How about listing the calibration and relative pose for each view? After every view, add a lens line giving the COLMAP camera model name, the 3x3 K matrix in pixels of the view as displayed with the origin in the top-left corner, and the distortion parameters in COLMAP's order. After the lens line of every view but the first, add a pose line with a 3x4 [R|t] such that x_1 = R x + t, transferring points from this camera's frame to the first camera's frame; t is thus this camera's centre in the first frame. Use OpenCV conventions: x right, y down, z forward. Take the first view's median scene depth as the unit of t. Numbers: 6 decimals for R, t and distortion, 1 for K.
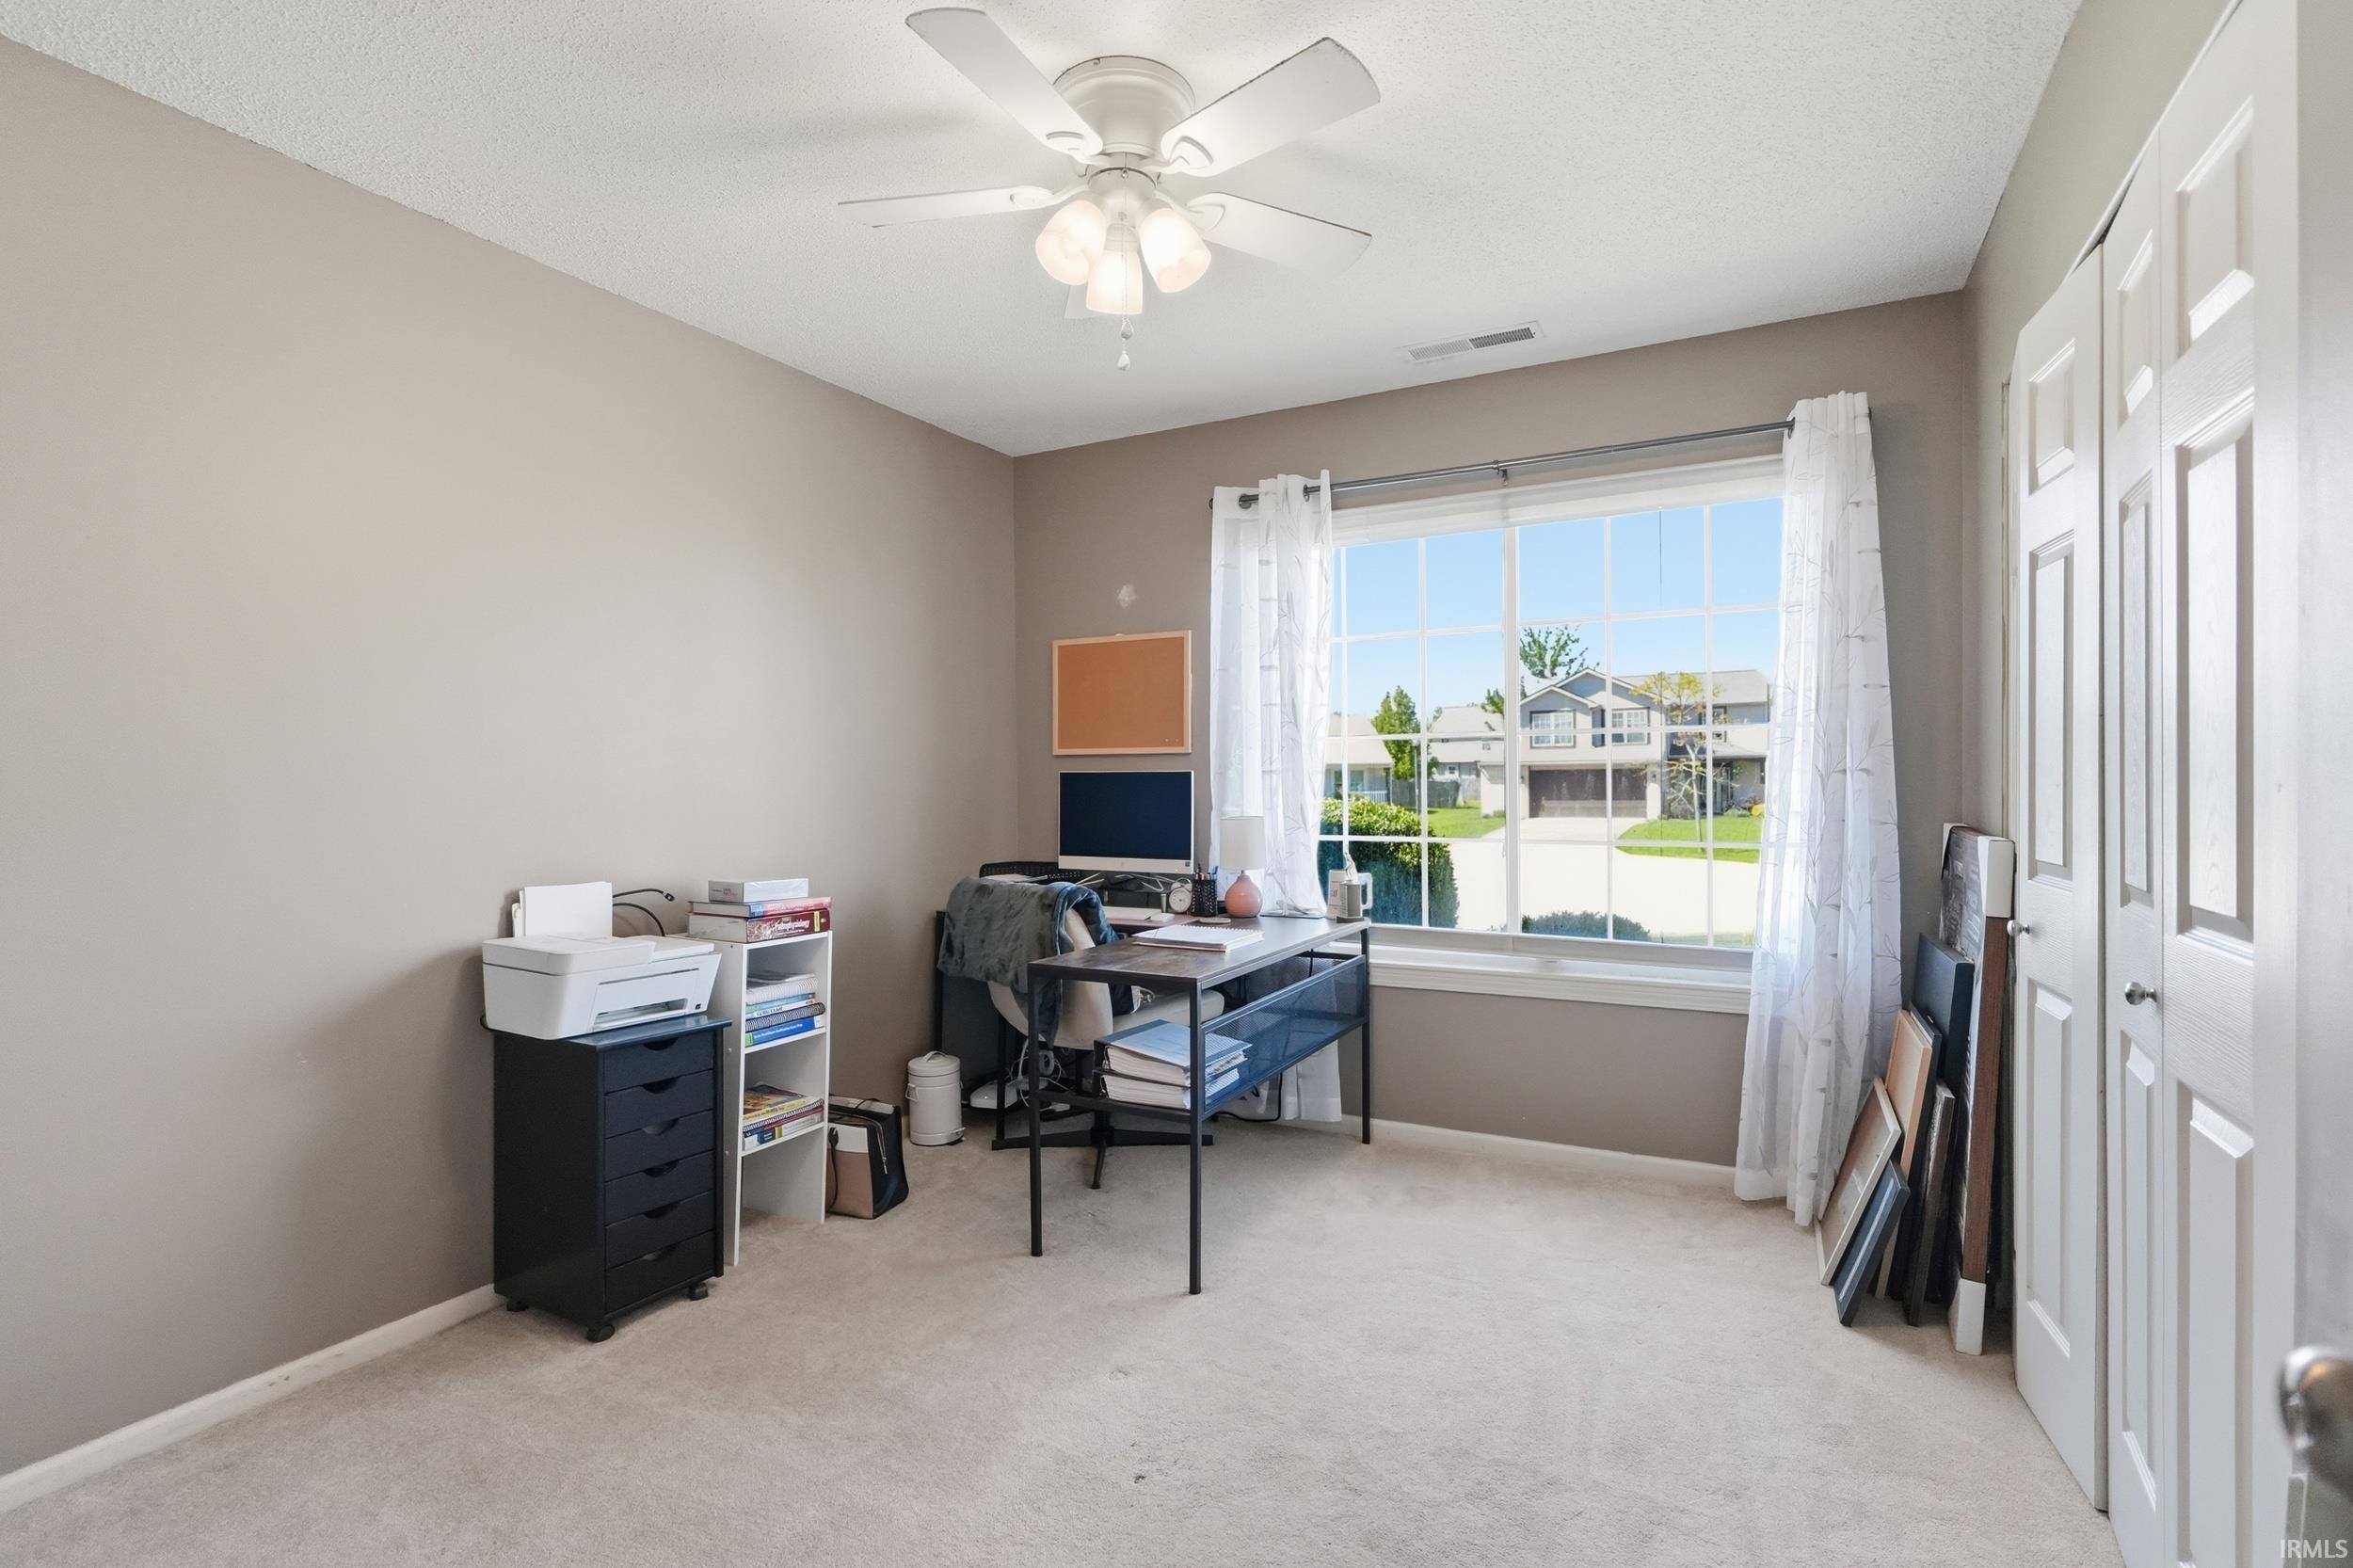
lens RADIAL K [[1093.1, 0, 1194.3], [0, 1093.1, 779.6], [0, 0, 1]] dist [-0.005025, 0.000440]
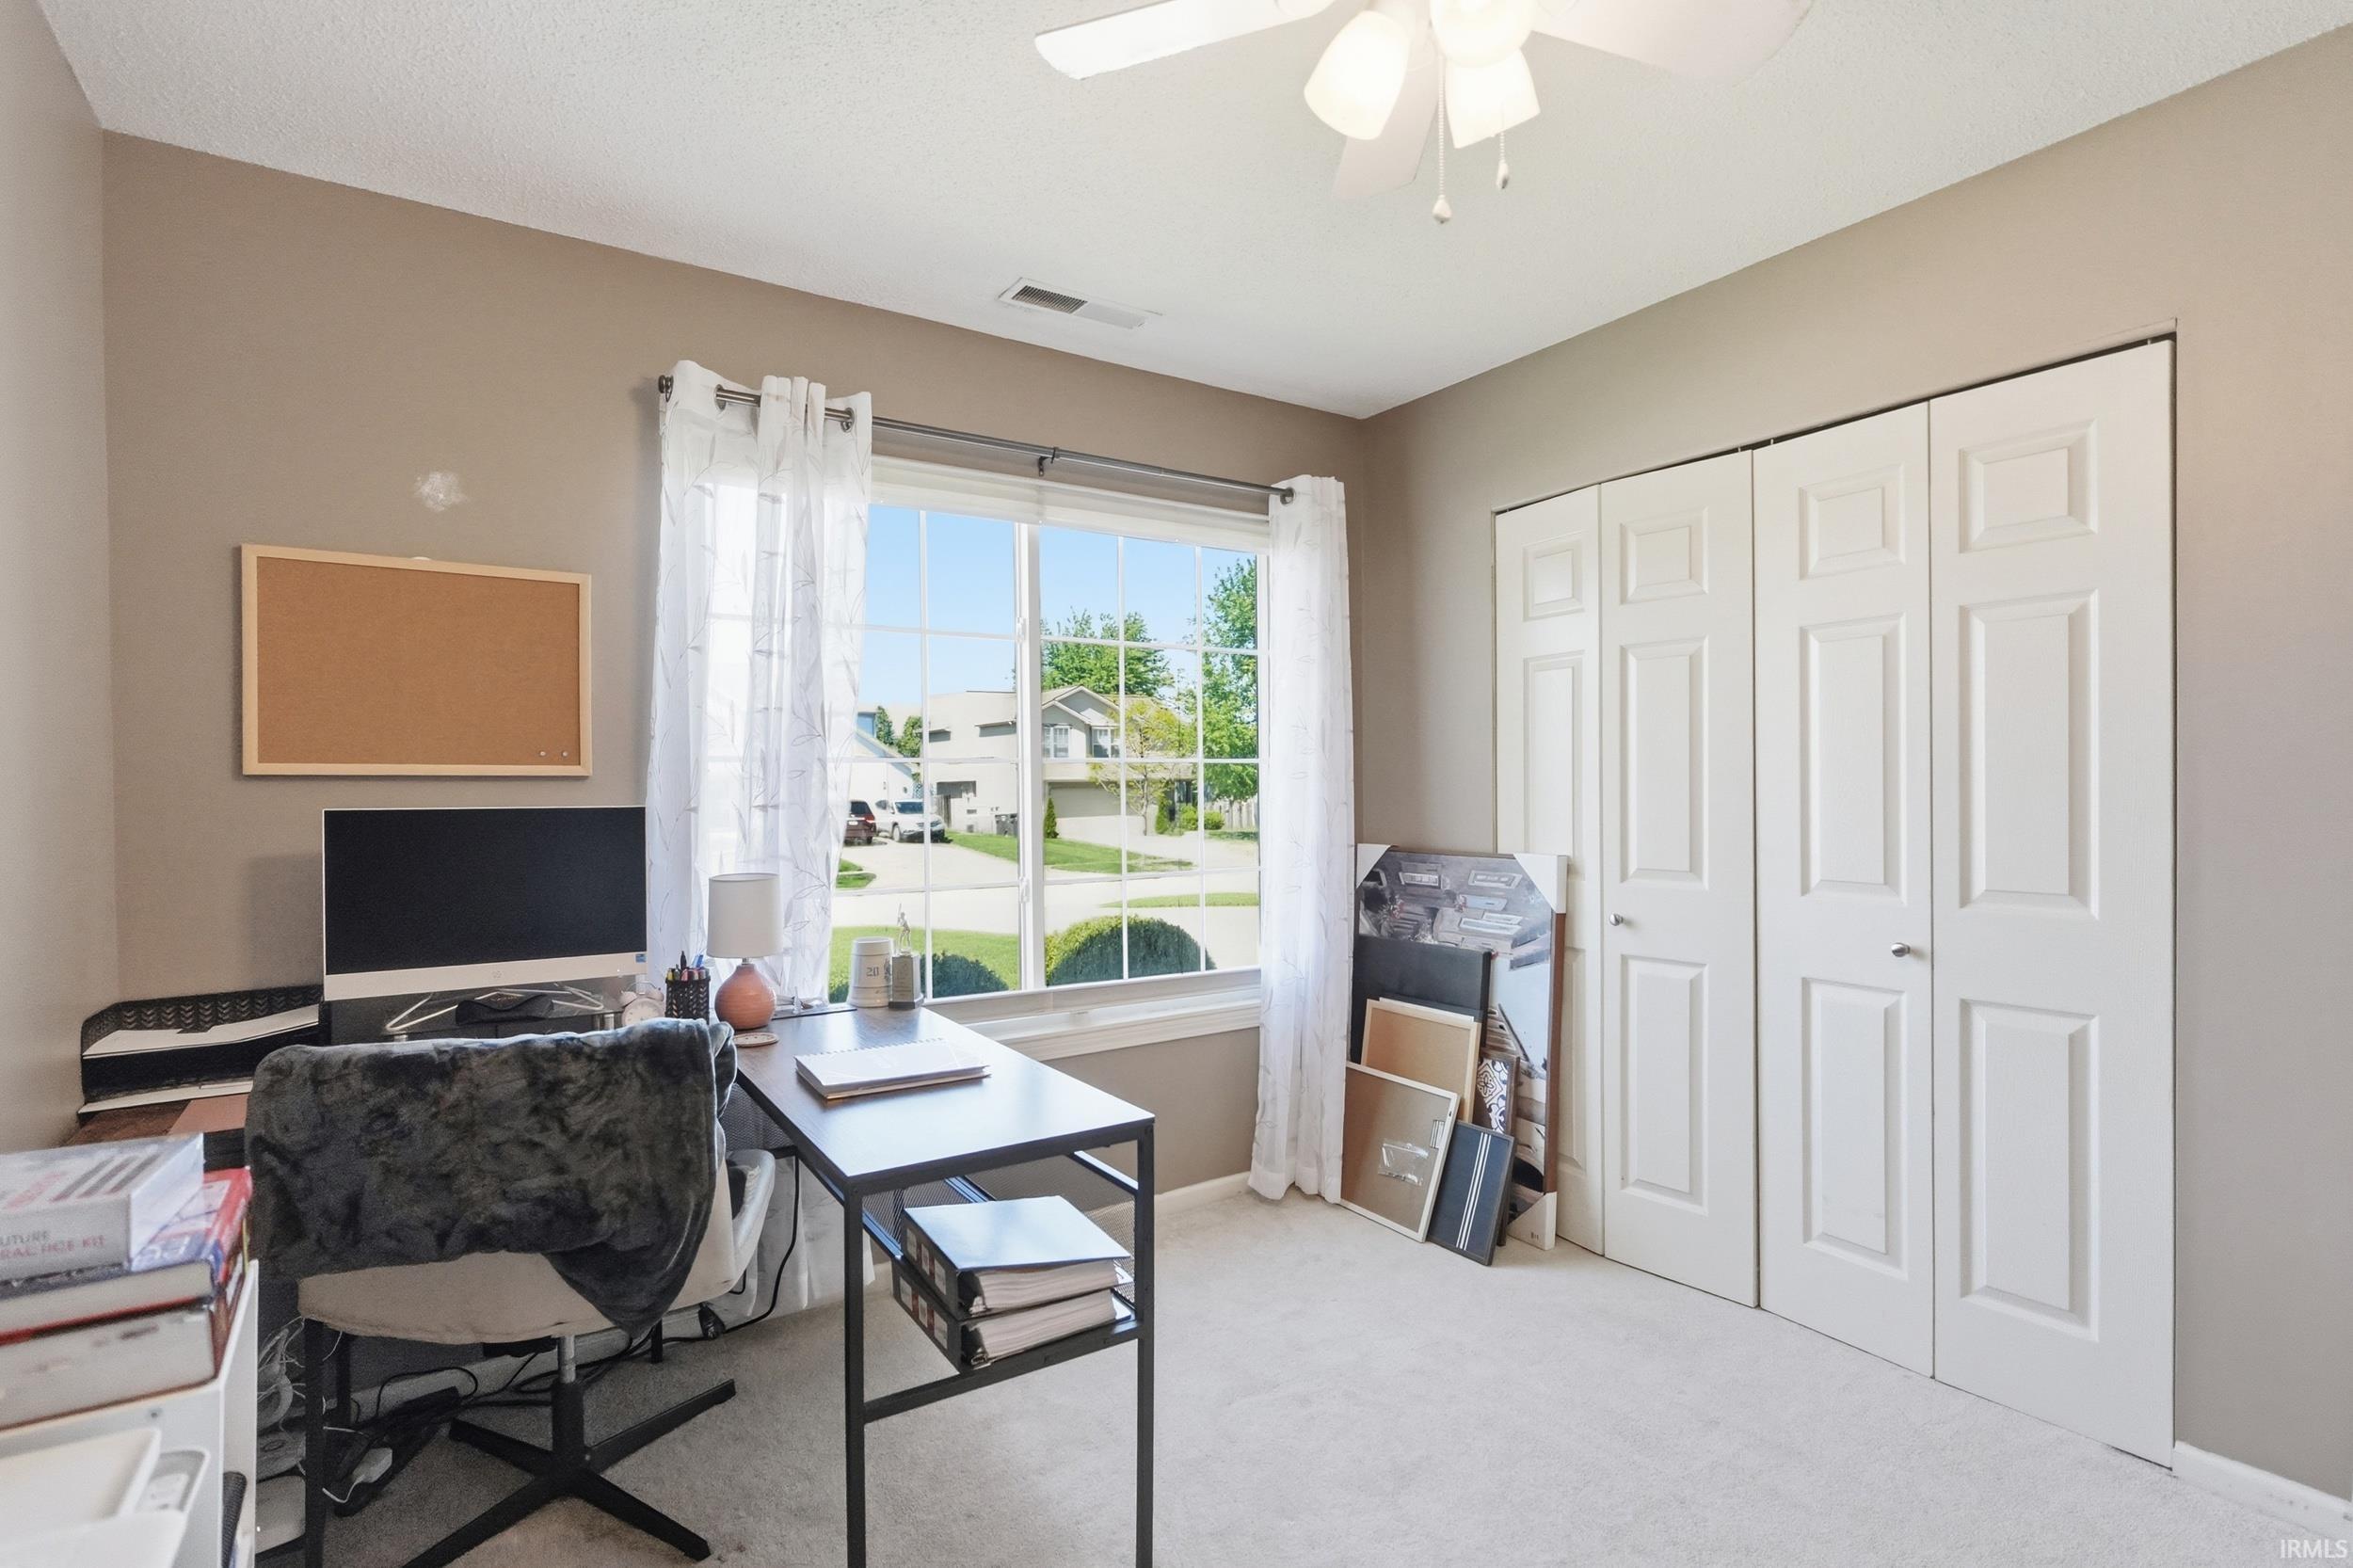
lens RADIAL K [[1093.1, 0, 1176.4], [0, 1093.1, 787.9], [0, 0, 1]] dist [-0.005025, 0.000440]
pose [[0.498775, 0.001720, 0.866730, -0.400834], [0.005240, 0.999974, -0.005000, -0.013680], [-0.866716, 0.007036, 0.498752, 0.446436]]
